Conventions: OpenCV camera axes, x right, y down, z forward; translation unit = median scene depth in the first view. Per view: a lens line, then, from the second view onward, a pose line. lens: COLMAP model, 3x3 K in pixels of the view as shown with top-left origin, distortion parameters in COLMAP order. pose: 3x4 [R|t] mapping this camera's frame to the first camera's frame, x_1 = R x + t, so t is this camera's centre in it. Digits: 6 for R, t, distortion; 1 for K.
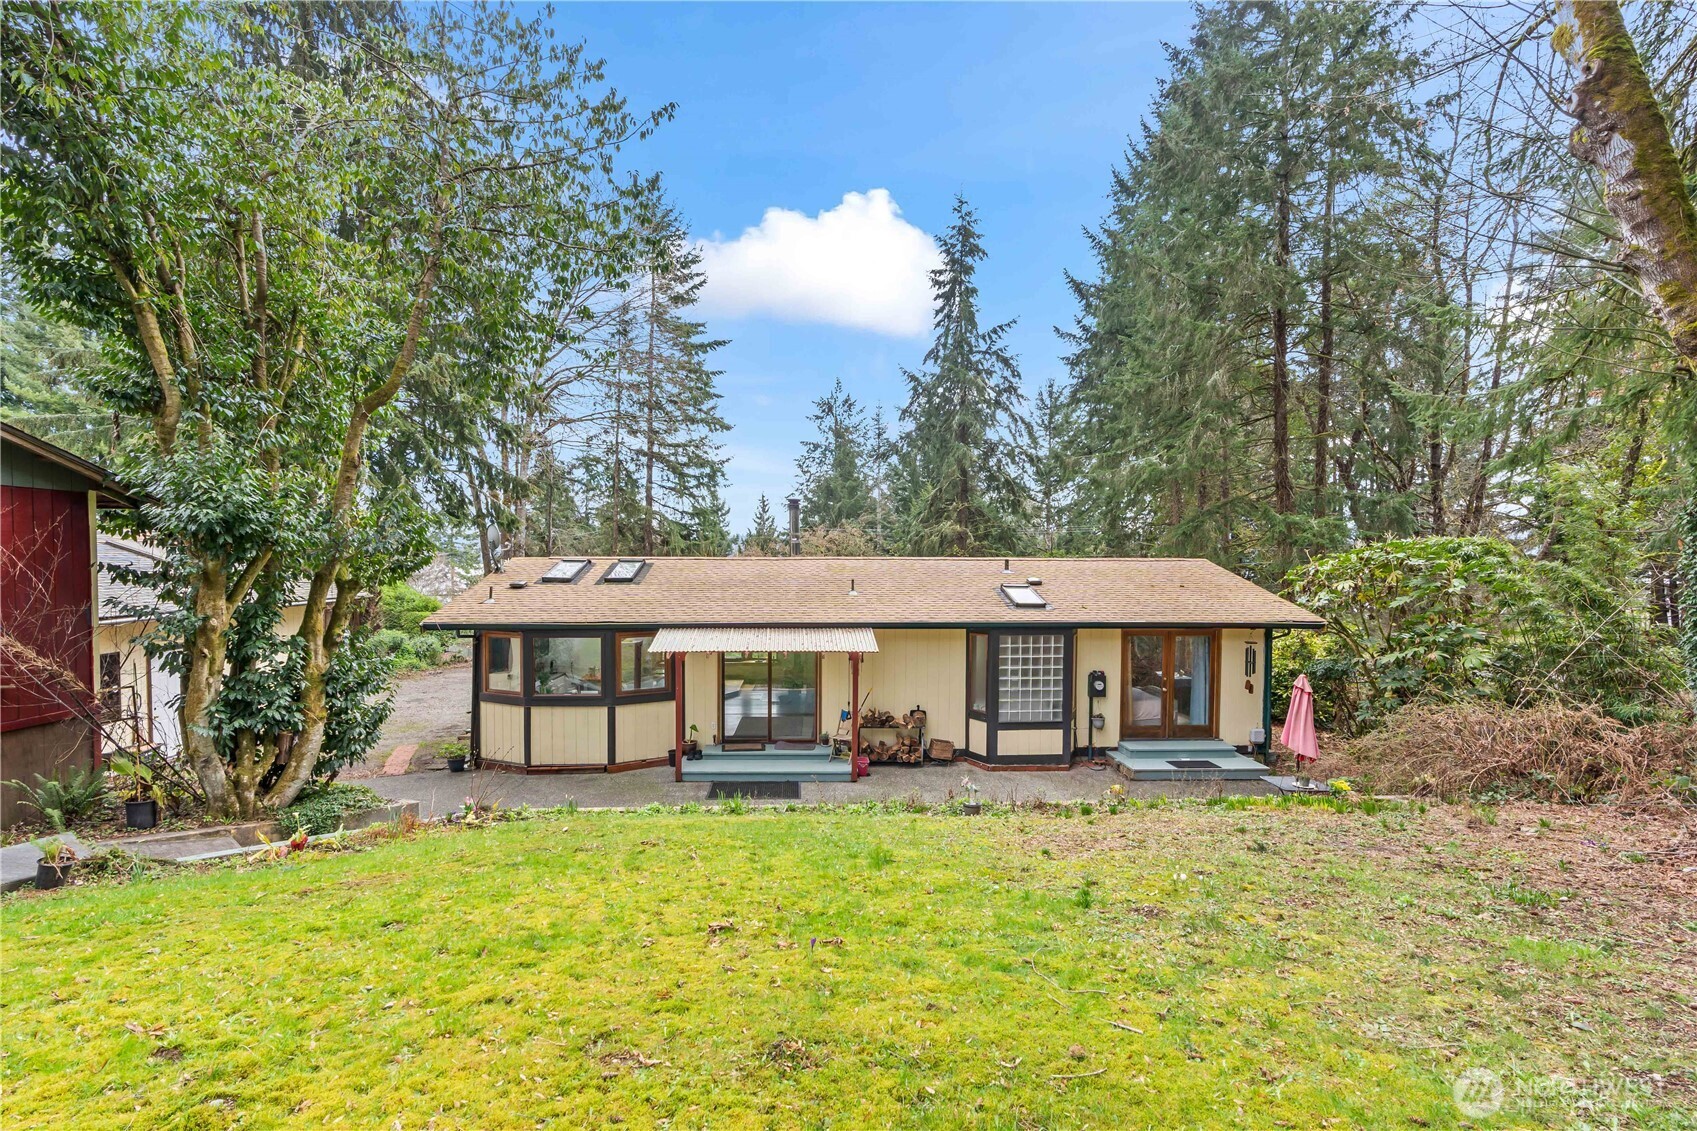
lens RADIAL K [[772.6, 0, 843.0], [0, 772.6, 569.8], [0, 0, 1]] dist [-0.011544, 0.004927]
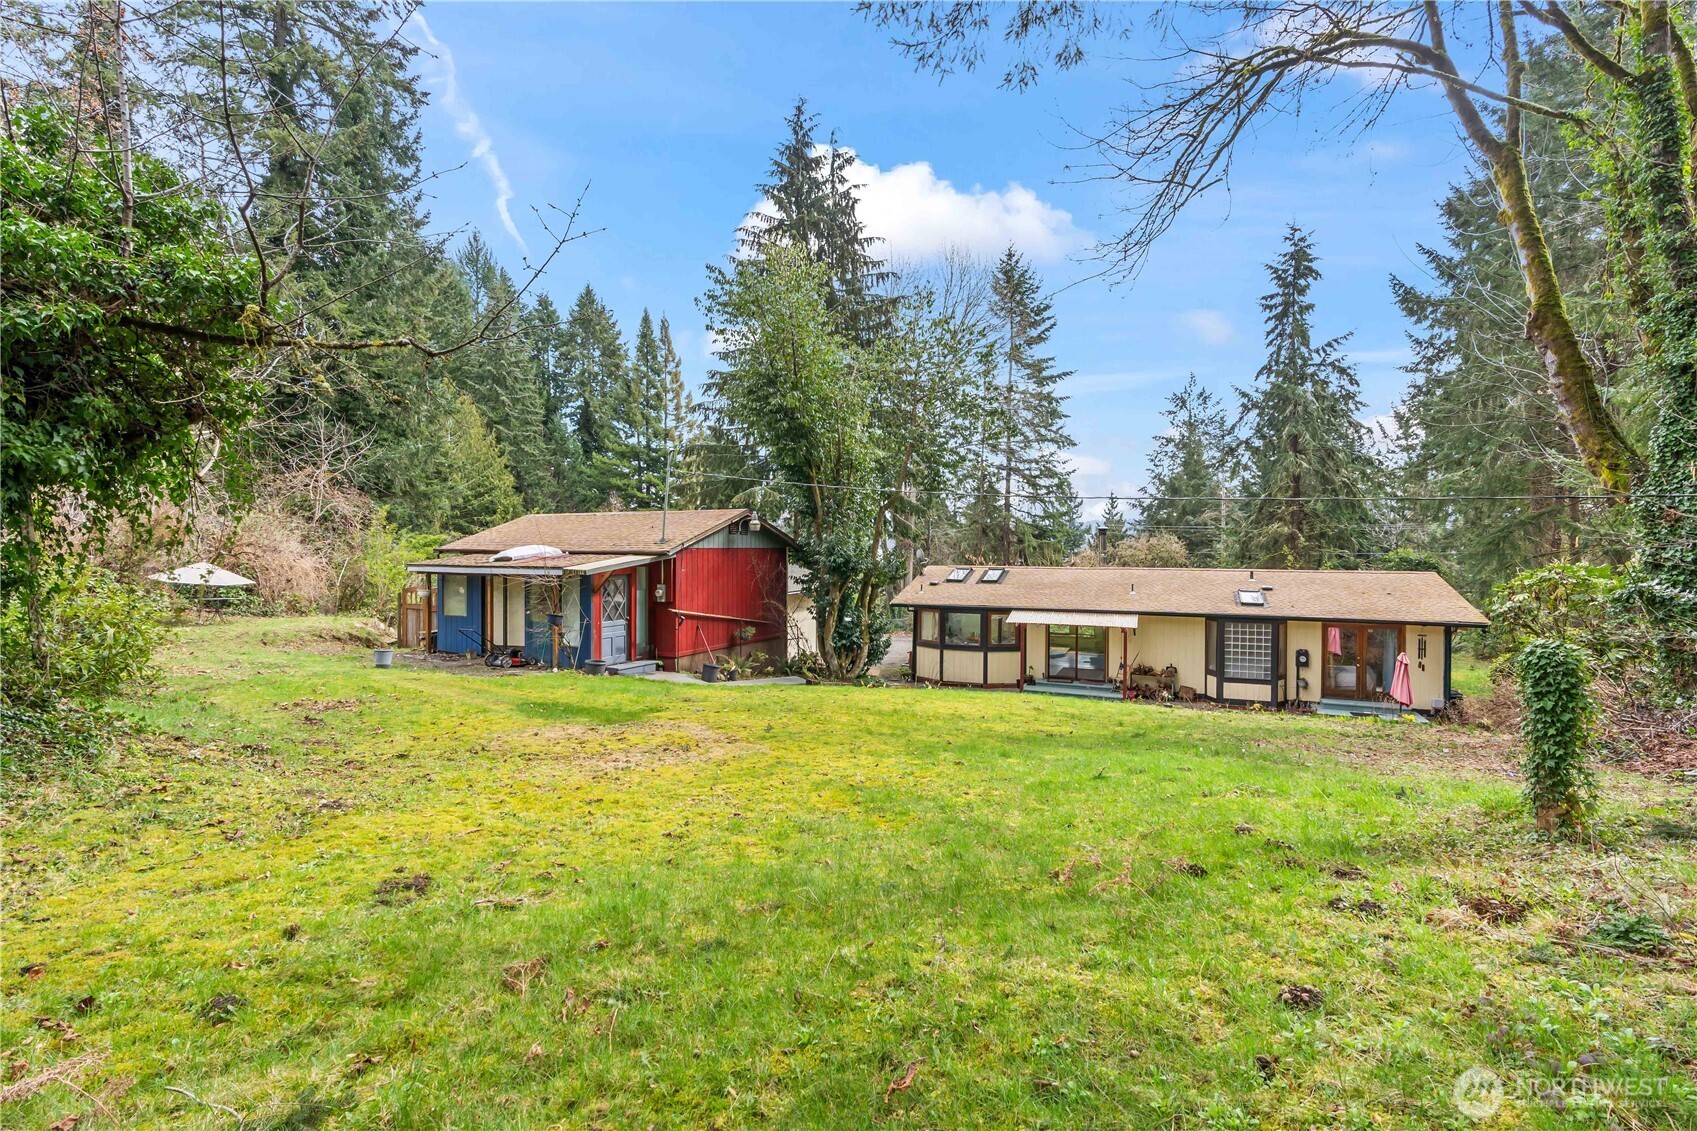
lens RADIAL K [[772.6, 0, 843.6], [0, 772.6, 565.1], [0, 0, 1]] dist [-0.011544, 0.004927]
pose [[0.898388, 0.011728, -0.439047, 0.065337], [-0.005309, 0.999860, 0.015847, -0.018368], [0.439172, -0.011906, 0.898324, -0.260165]]
